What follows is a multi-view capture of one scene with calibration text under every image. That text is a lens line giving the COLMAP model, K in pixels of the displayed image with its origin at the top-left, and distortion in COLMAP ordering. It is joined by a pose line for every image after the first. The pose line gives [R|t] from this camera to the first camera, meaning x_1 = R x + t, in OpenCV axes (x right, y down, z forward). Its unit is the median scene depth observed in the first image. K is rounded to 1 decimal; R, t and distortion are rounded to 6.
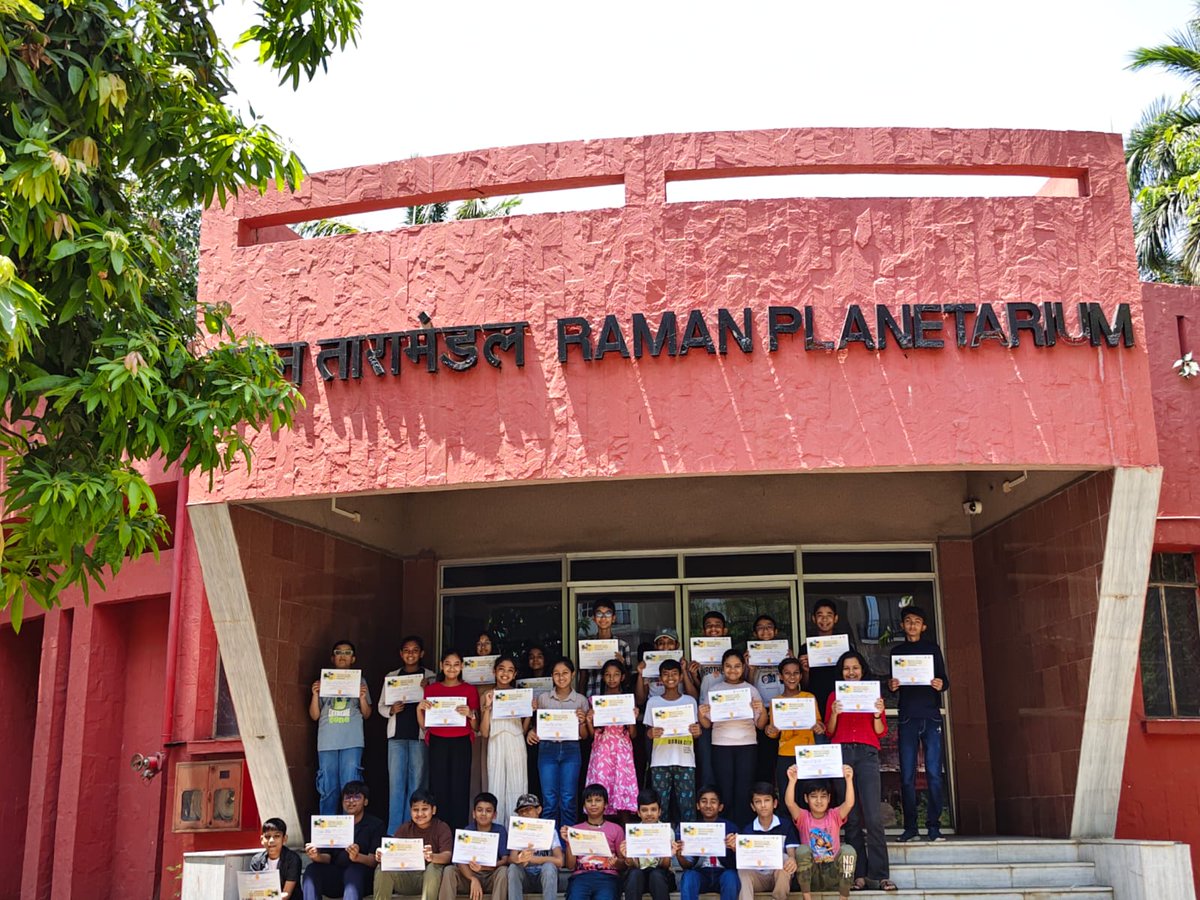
lens RADIAL K [[1442.0, 0, 600.0], [0, 1442.0, 450.0], [0, 0, 1]] dist [0.091464, -0.075365]
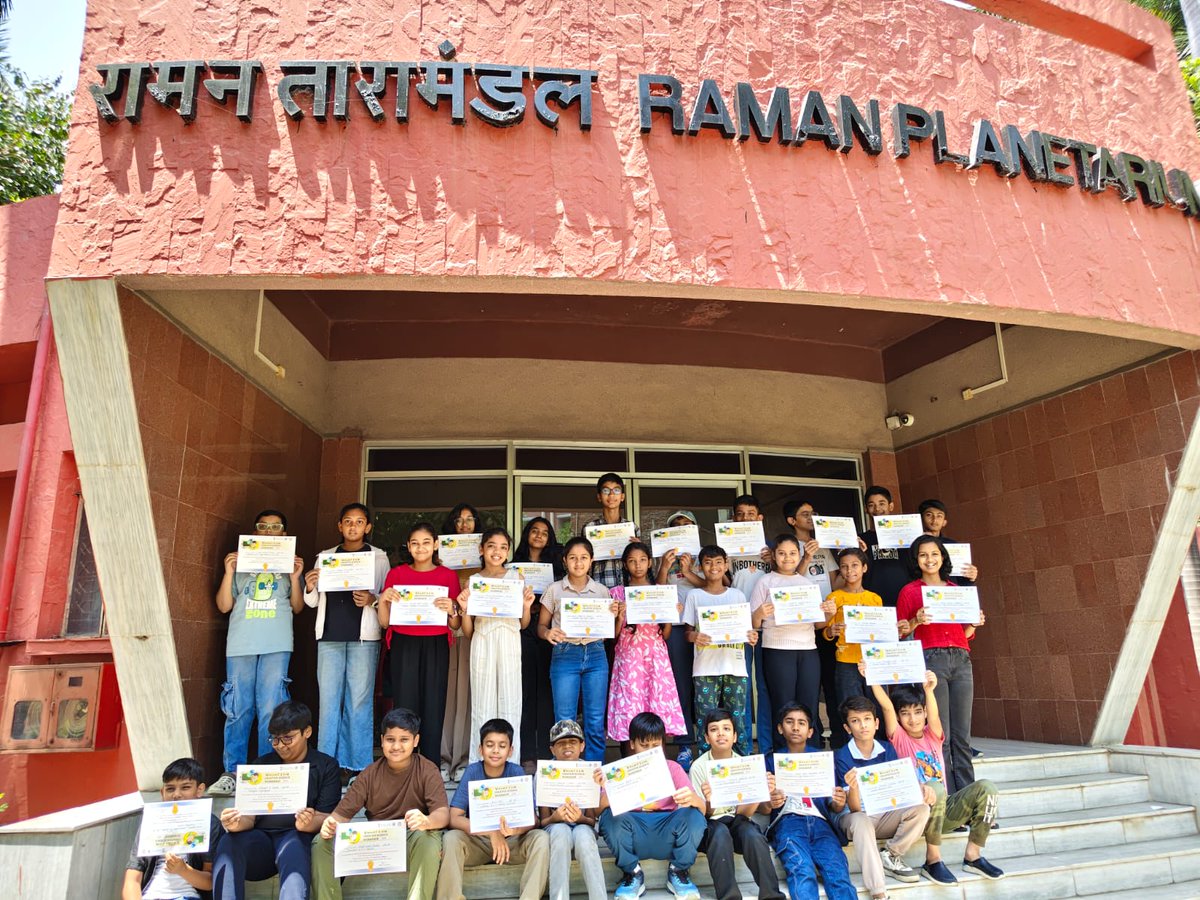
lens RADIAL K [[824.0, 0, 599.3], [0, 824.0, 455.0], [0, 0, 1]] dist [0.049022, -0.050346]
pose [[0.952446, 0.068007, 0.297023, -0.160614], [-0.063082, 0.997666, -0.026144, 0.115227], [-0.298108, 0.006164, 0.954512, 0.595717]]
